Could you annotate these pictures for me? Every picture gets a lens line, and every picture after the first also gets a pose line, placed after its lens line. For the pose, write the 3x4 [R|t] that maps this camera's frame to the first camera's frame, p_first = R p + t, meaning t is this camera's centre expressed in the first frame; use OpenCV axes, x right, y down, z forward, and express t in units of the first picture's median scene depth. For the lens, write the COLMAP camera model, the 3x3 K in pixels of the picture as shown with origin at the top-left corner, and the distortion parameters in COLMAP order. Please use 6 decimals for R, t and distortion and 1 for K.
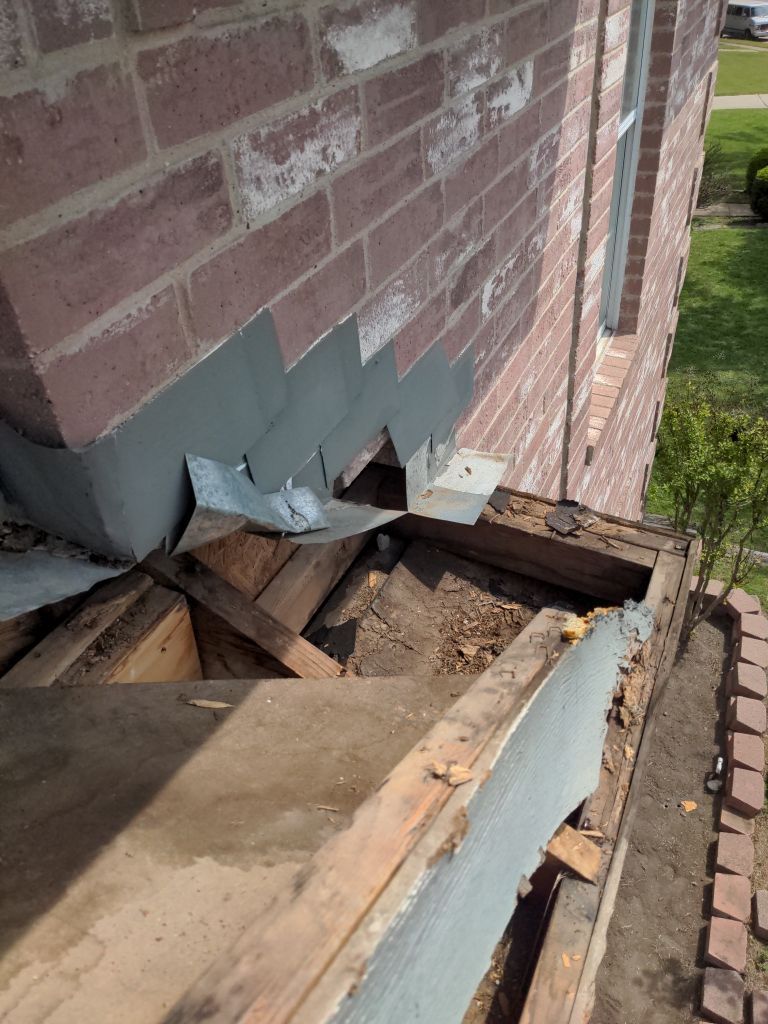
lens RADIAL K [[793.7, 0, 384.0], [0, 793.7, 512.0], [0, 0, 1]] dist [0.065393, -0.093677]
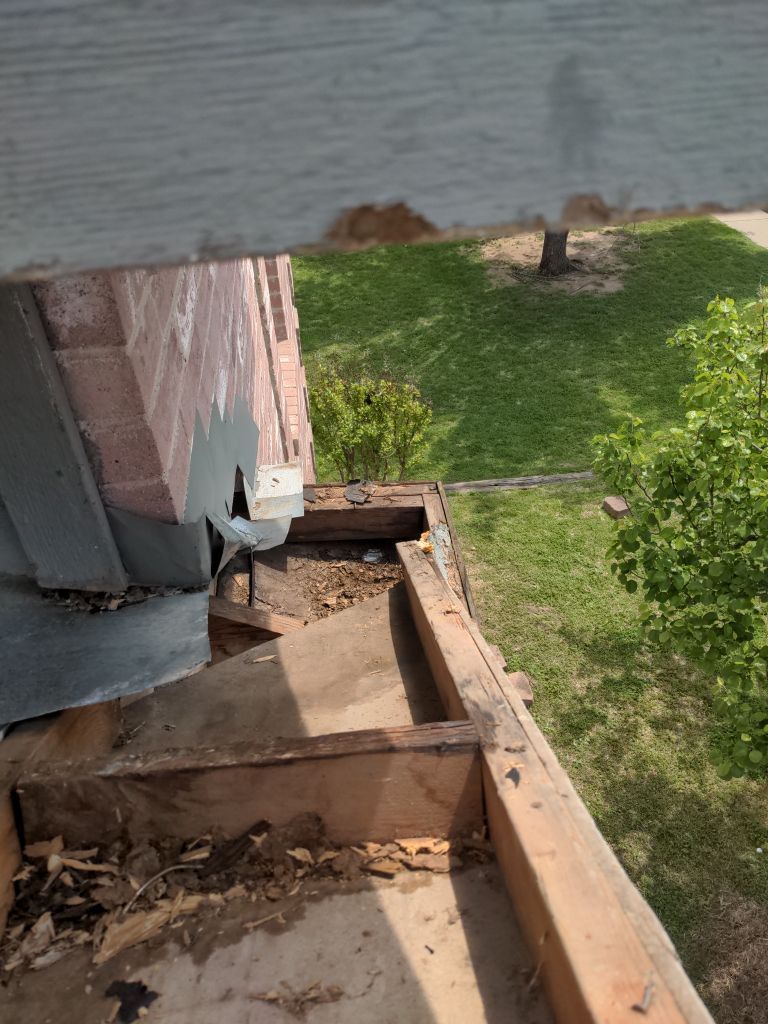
lens RADIAL K [[793.7, 0, 384.0], [0, 793.7, 512.0], [0, 0, 1]] dist [0.065393, -0.093677]
pose [[0.862002, -0.301029, 0.407840, -0.311452], [0.300849, 0.951362, 0.066338, -0.037638], [-0.407973, 0.065515, 0.910640, -0.299499]]
